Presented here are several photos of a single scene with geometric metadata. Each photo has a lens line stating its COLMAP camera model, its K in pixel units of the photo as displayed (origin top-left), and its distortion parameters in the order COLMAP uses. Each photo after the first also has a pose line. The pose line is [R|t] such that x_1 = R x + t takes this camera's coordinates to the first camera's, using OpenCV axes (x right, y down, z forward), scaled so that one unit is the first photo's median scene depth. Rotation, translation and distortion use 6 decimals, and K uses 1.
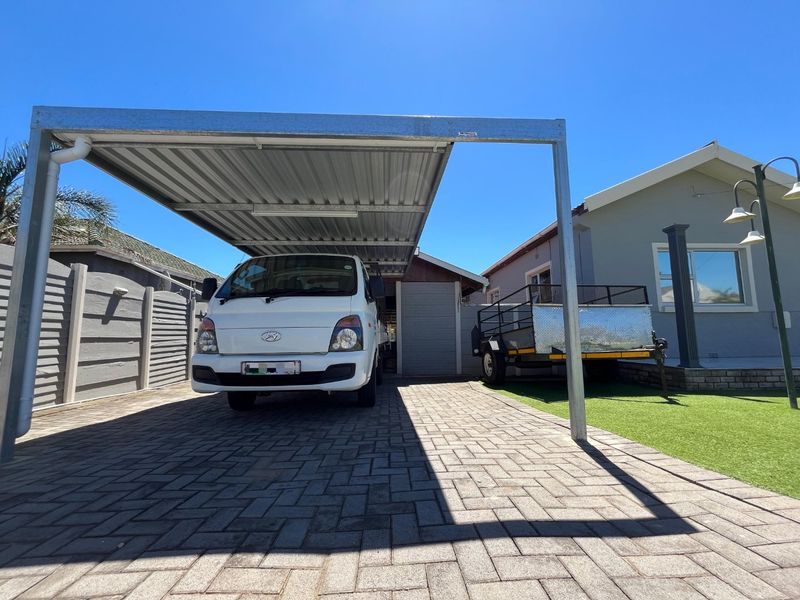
lens RADIAL K [[324.1, 0, 403.4], [0, 324.1, 300.1], [0, 0, 1]] dist [-0.001568, 0.000066]
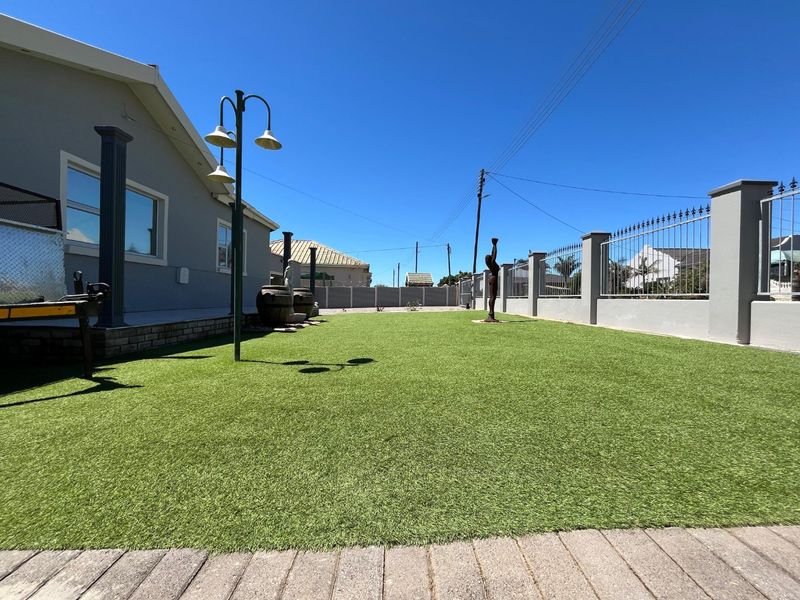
lens RADIAL K [[324.1, 0, 400.4], [0, 324.1, 299.3], [0, 0, 1]] dist [-0.001568, 0.000066]
pose [[0.037125, 0.002397, 0.999308, 0.372744], [-0.133919, 0.990989, 0.002598, 0.123242], [-0.990297, -0.133923, 0.037111, 0.723444]]
